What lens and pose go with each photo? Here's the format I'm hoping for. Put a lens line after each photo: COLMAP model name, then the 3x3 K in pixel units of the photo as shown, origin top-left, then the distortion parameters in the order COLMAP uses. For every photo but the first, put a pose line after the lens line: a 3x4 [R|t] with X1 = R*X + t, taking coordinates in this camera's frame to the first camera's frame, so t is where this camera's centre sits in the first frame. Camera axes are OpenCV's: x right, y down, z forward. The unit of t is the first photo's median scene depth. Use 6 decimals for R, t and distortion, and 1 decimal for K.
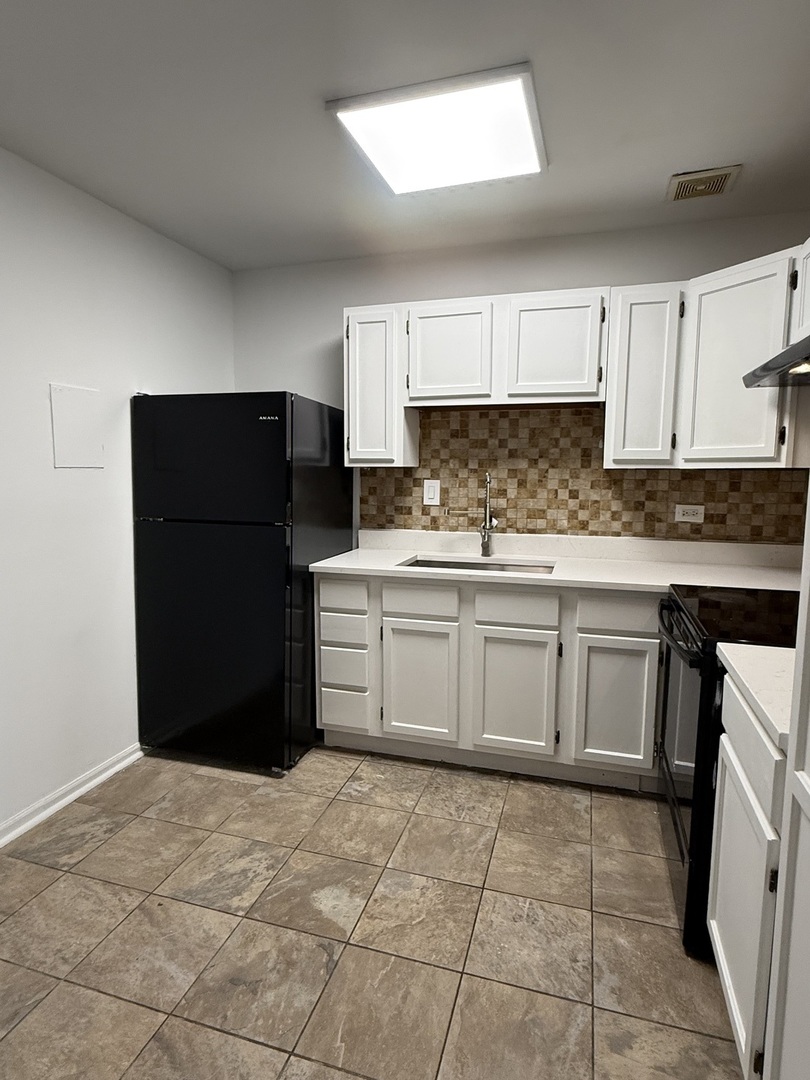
lens RADIAL K [[597.6, 0, 405.0], [0, 597.6, 540.0], [0, 0, 1]] dist [0.000695, -0.000841]
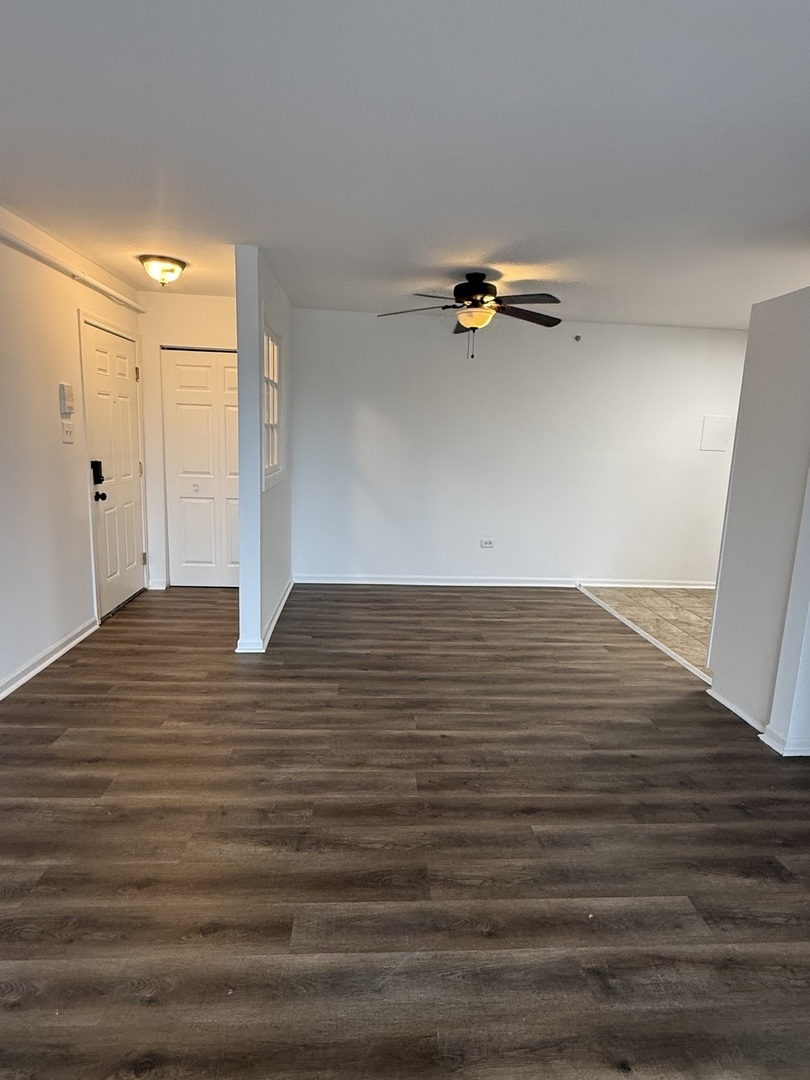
lens RADIAL K [[597.6, 0, 405.0], [0, 597.6, 540.0], [0, 0, 1]] dist [0.000695, -0.000841]
pose [[0.353639, 0.169308, -0.919932, 1.118320], [-0.149697, 0.981050, 0.123010, 0.103771], [0.923326, 0.094210, 0.372282, -0.852541]]
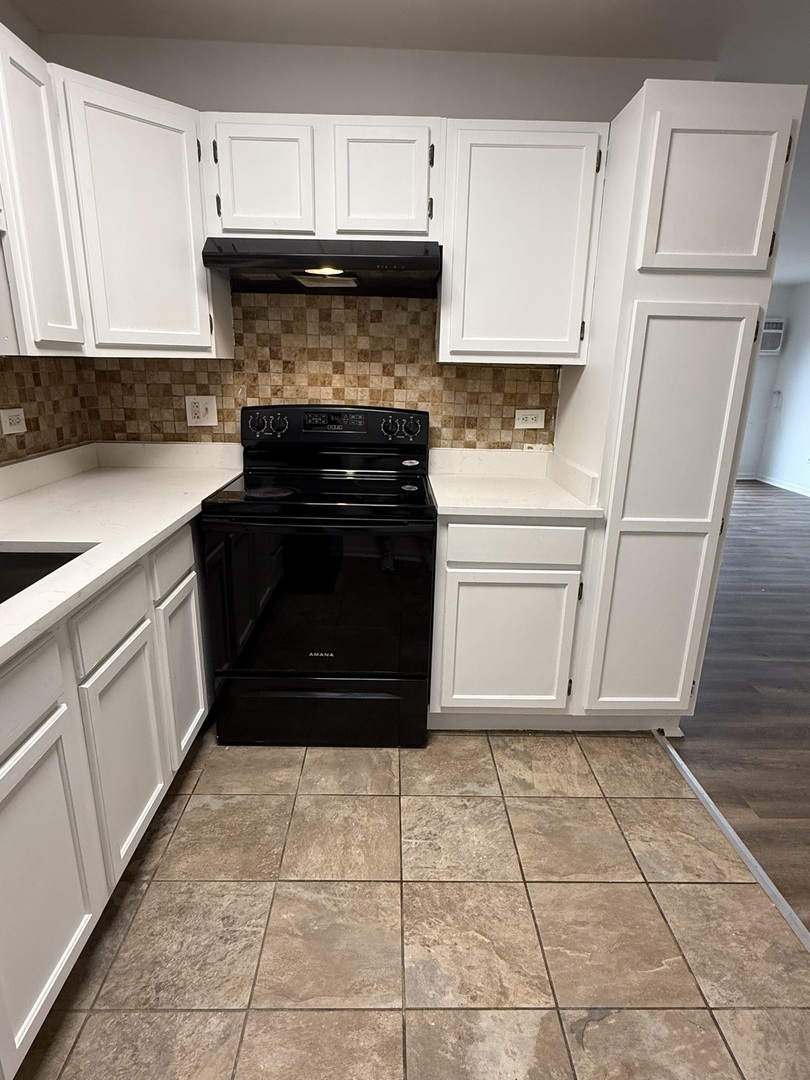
lens RADIAL K [[597.6, 0, 405.0], [0, 597.6, 540.0], [0, 0, 1]] dist [0.000695, -0.000841]
pose [[-0.312417, -0.276505, 0.908813, -0.360342], [0.093219, 0.943159, 0.319000, -0.098121], [-0.945360, 0.184380, -0.268883, 0.814971]]
